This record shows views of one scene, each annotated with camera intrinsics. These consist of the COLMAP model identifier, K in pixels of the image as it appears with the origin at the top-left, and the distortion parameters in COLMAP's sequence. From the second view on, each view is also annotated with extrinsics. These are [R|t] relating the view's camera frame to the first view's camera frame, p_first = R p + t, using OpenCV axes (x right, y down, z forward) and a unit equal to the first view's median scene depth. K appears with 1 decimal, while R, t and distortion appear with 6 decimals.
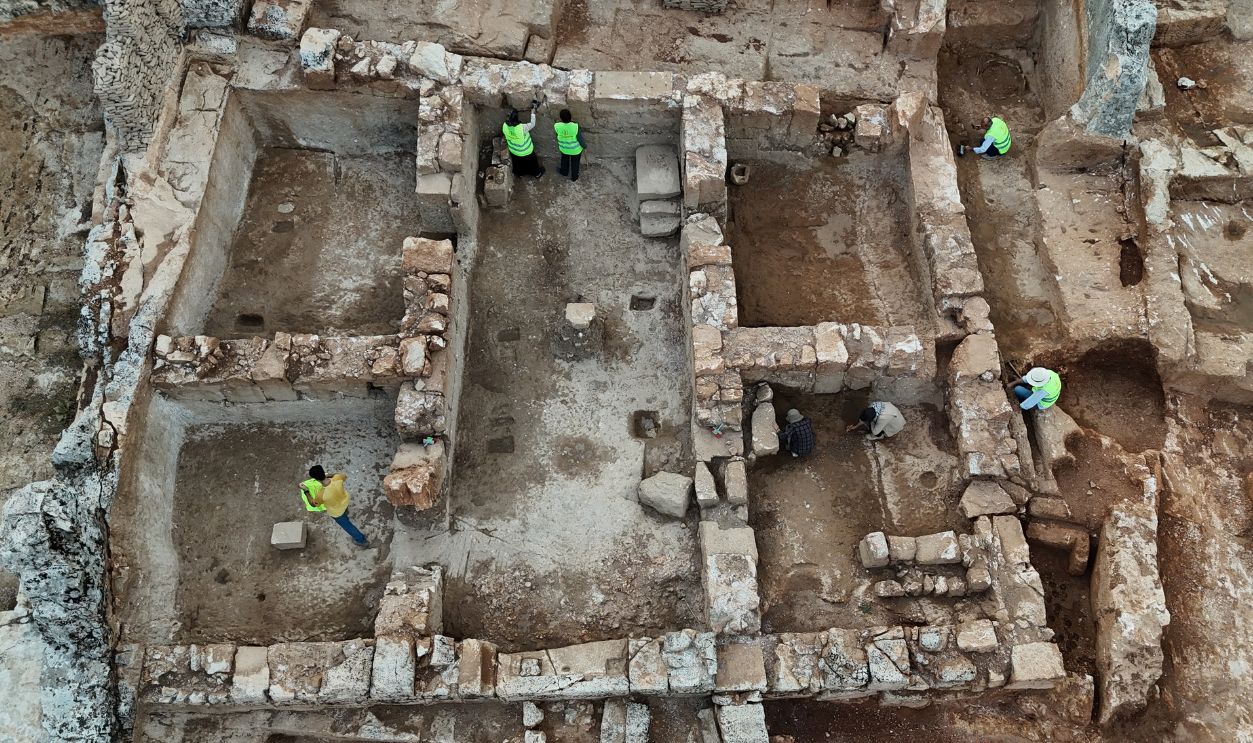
lens RADIAL K [[949.9, 0, 626.5], [0, 949.9, 371.5], [0, 0, 1]] dist [0.042001, -0.002604]
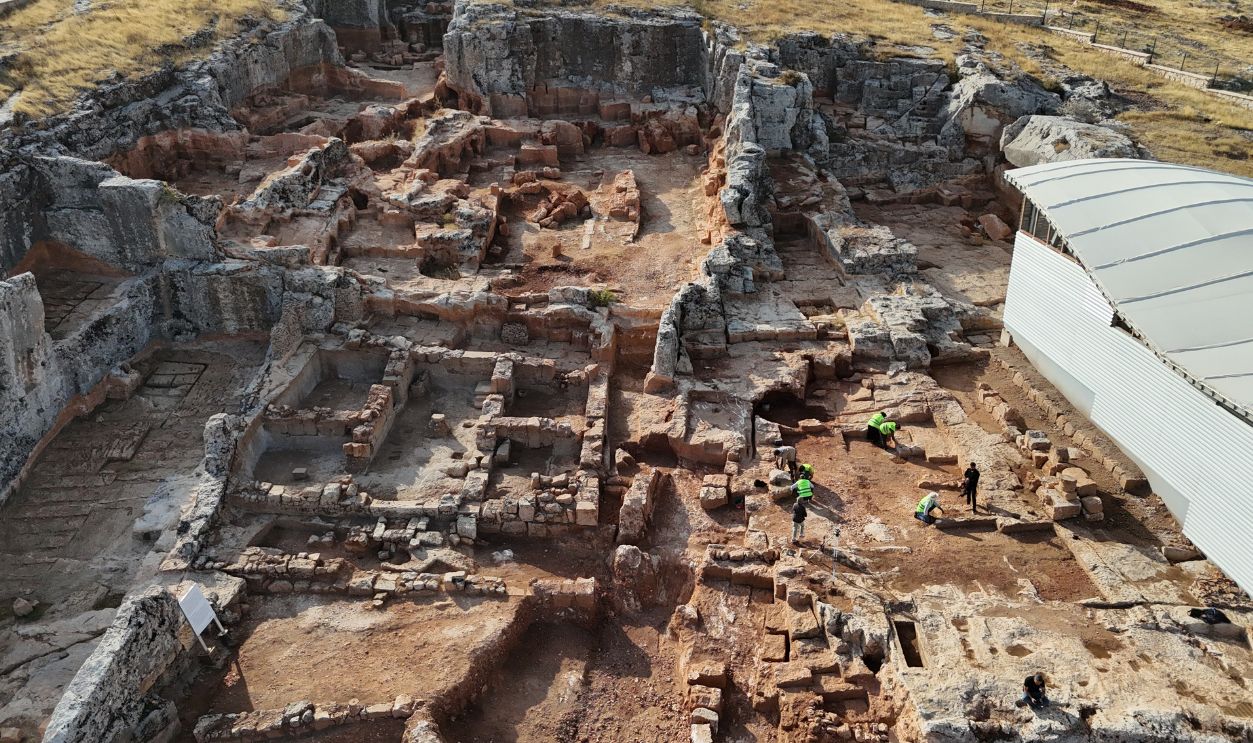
lens RADIAL K [[949.9, 0, 626.5], [0, 949.9, 371.5], [0, 0, 1]] dist [0.042001, -0.002604]
pose [[0.998547, 0.035206, -0.040790, 0.526019], [-0.052506, 0.805781, -0.589881, 1.250922], [0.012100, 0.591166, 0.806459, -1.024593]]
